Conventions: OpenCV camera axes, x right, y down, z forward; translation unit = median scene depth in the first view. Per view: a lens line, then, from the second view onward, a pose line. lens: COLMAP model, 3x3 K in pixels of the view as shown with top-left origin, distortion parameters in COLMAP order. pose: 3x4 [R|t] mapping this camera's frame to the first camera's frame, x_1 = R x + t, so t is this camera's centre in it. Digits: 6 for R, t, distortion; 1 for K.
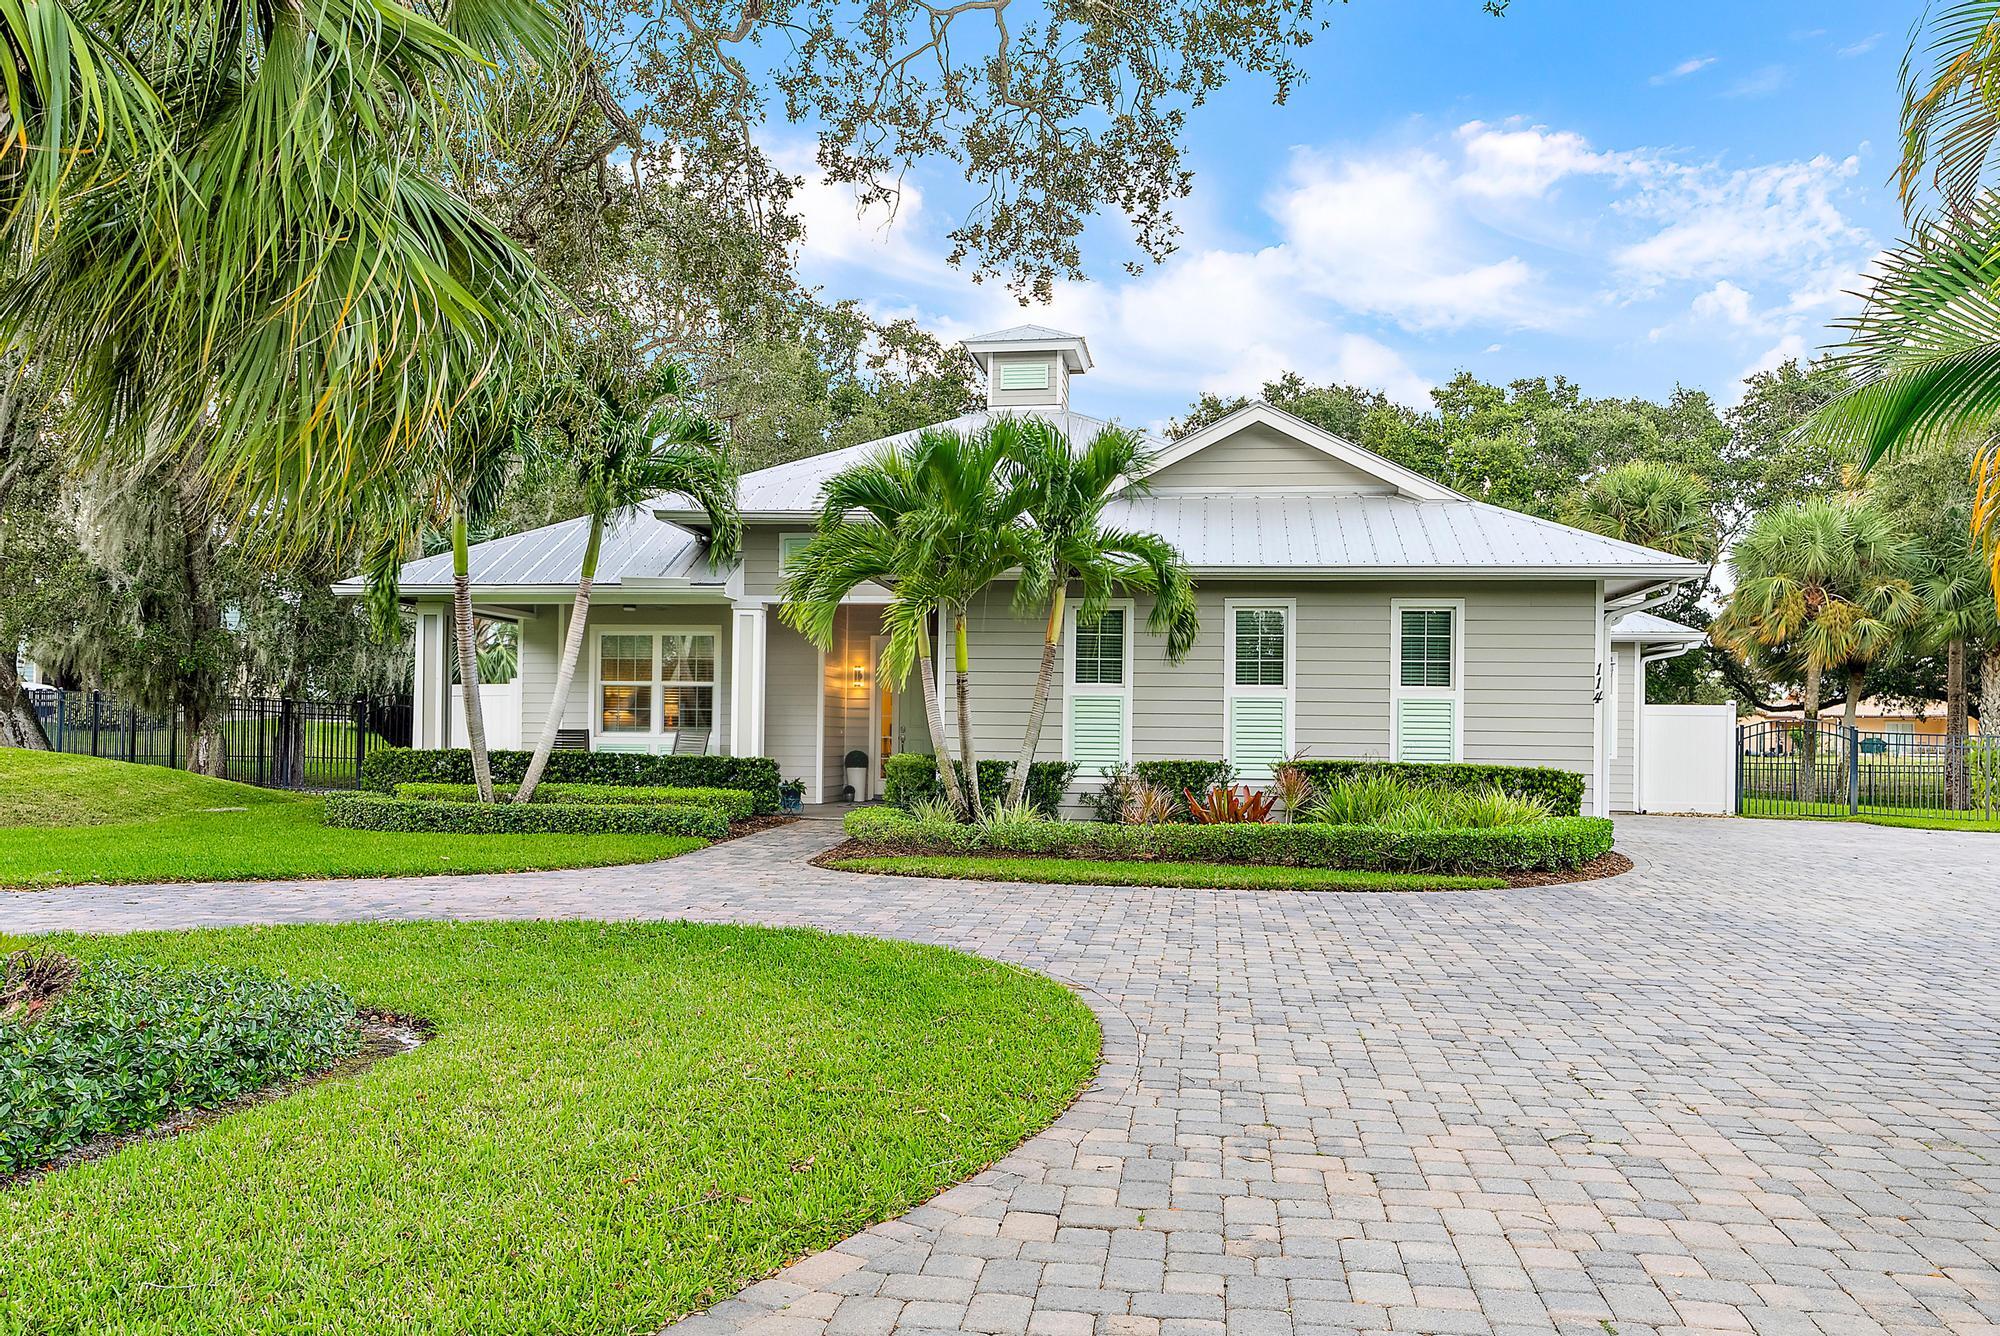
lens RADIAL K [[1503.8, 0, 998.7], [0, 1503.8, 672.1], [0, 0, 1]] dist [0.000144, 0.000077]
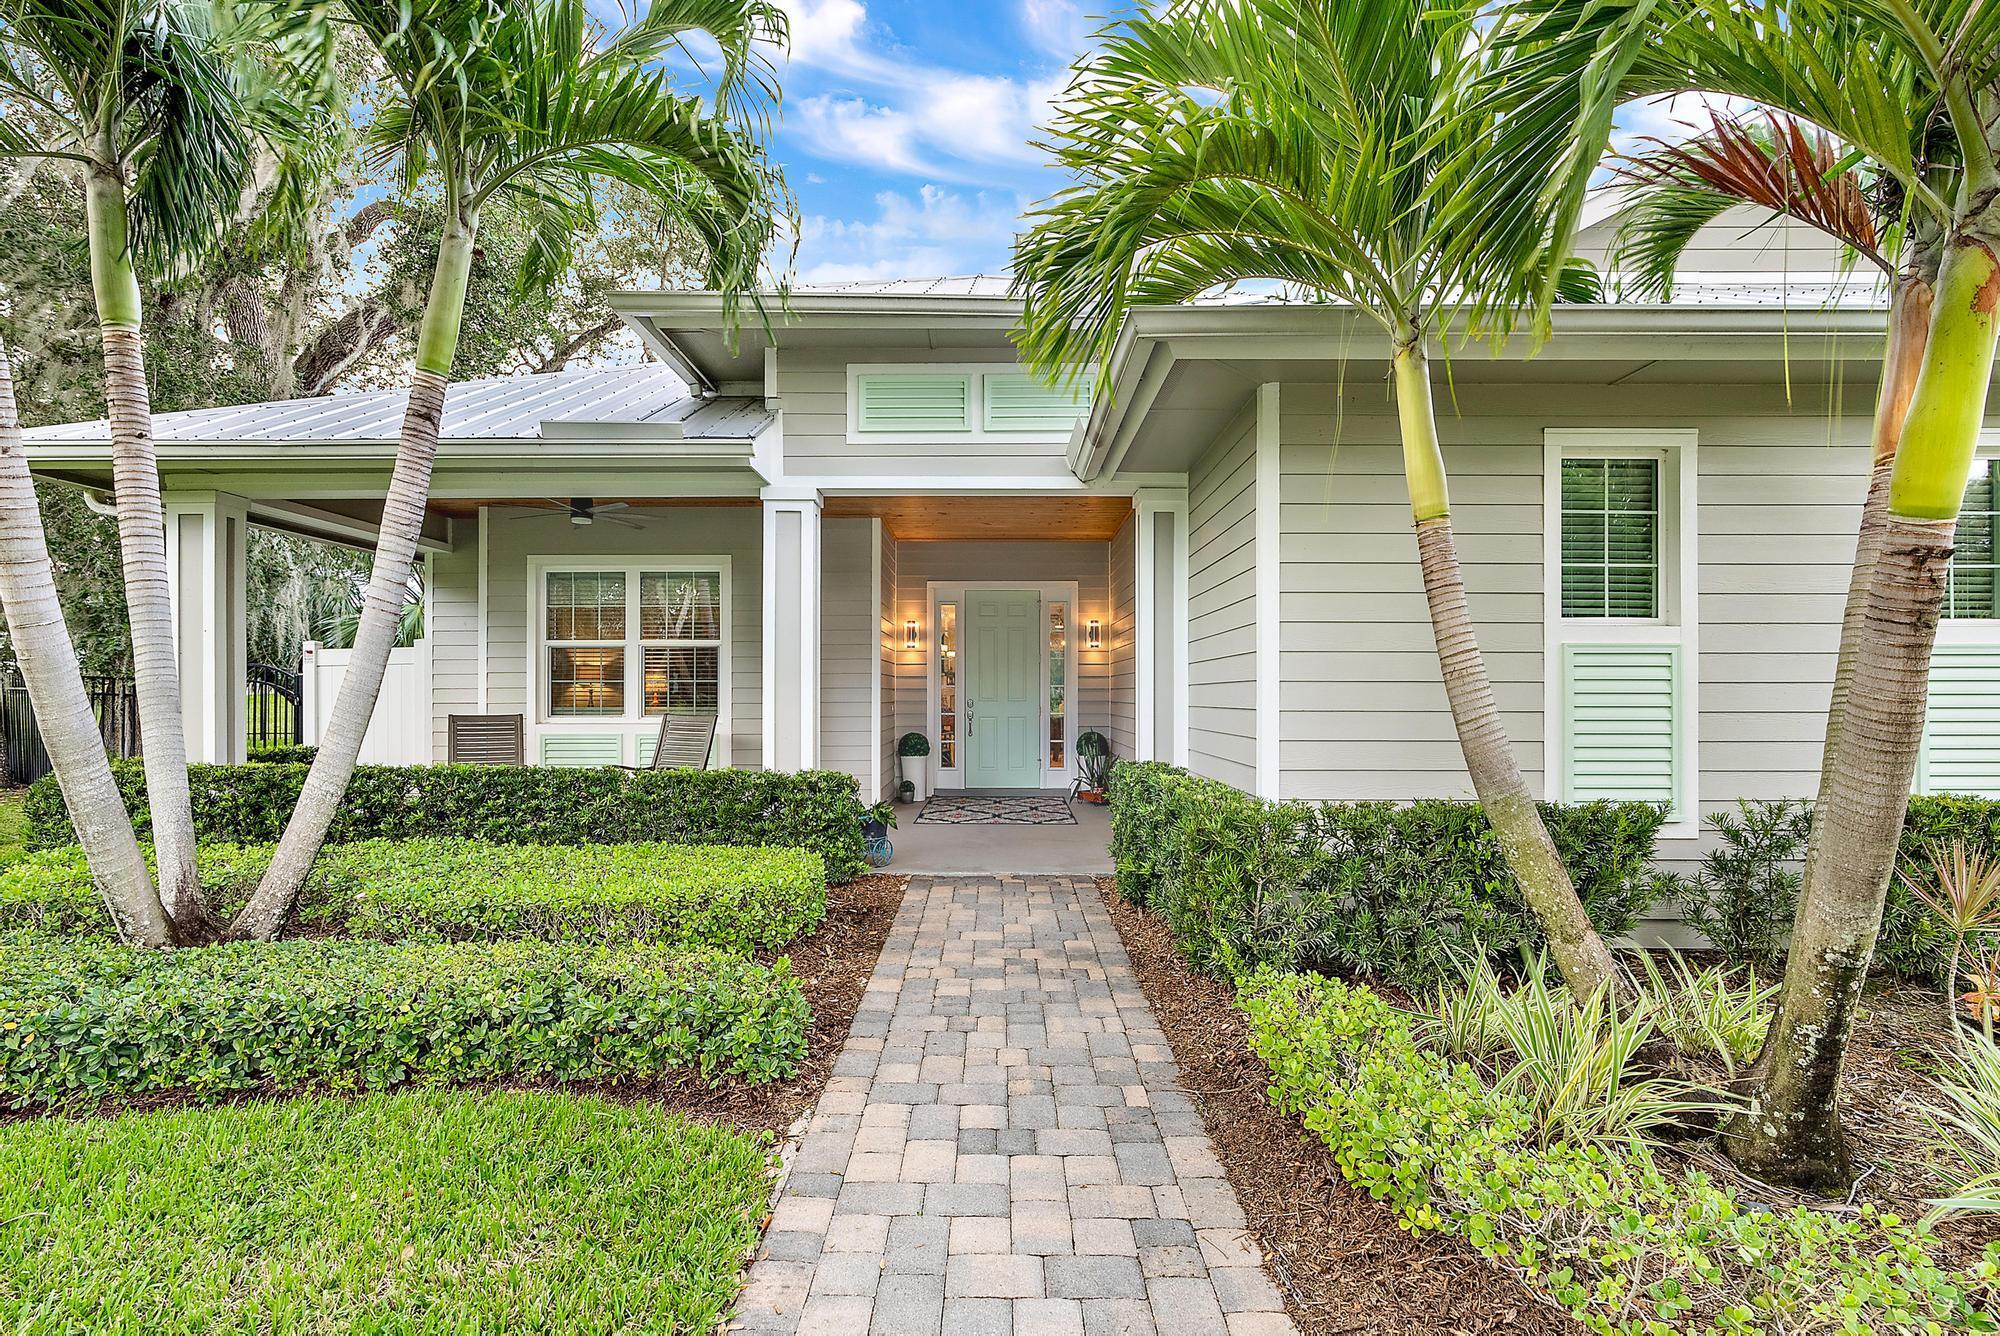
lens RADIAL K [[947.1, 0, 1001.8], [0, 947.1, 661.1], [0, 0, 1]] dist [-0.002053, -0.000266]
pose [[0.992228, -0.009830, 0.124042, -0.116328], [0.008660, 0.999913, 0.009962, 0.012628], [-0.124129, -0.008810, 0.992227, 0.559380]]
